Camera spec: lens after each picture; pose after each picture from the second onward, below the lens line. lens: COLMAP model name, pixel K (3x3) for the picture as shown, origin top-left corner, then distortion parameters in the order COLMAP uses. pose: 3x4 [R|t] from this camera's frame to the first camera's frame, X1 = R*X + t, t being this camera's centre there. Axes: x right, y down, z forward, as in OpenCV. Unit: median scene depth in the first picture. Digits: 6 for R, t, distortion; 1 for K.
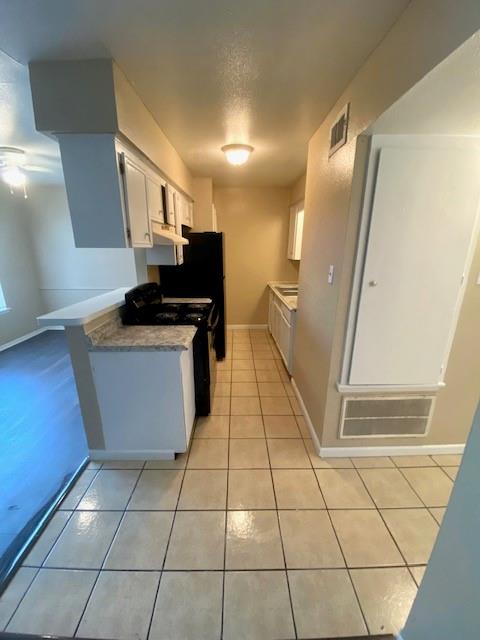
lens RADIAL K [[255.6, 0, 240.0], [0, 255.6, 320.0], [0, 0, 1]] dist [0.001857, -0.009728]
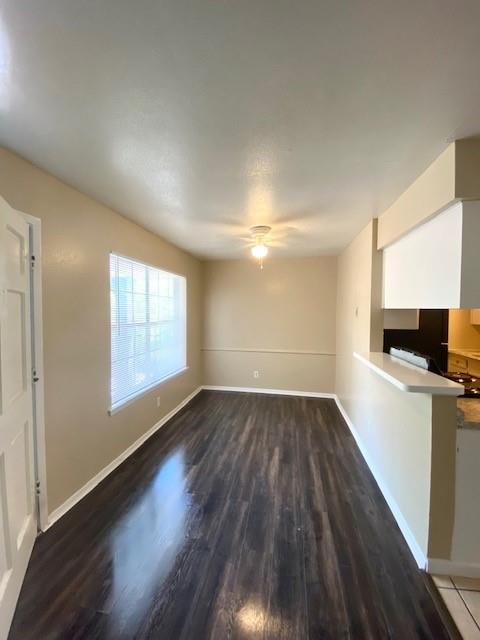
lens RADIAL K [[255.6, 0, 240.0], [0, 255.6, 320.0], [0, 0, 1]] dist [0.001857, -0.009728]
pose [[0.976551, -0.002350, -0.215272, -0.674640], [-0.050860, 0.969117, -0.241299, 0.010410], [0.209191, 0.246590, 0.946273, -0.016295]]
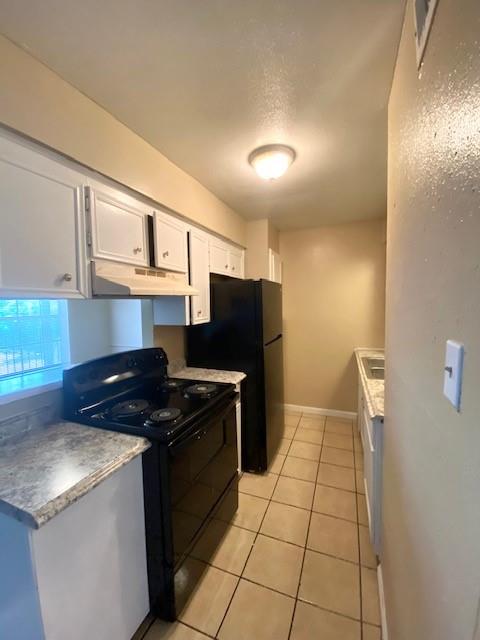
lens RADIAL K [[255.6, 0, 240.0], [0, 255.6, 320.0], [0, 0, 1]] dist [0.001857, -0.009728]
pose [[0.915859, 0.000275, -0.401500, 0.174684], [-0.085973, 0.976939, -0.195443, -0.108587], [0.392188, 0.213516, 0.894762, 0.445178]]
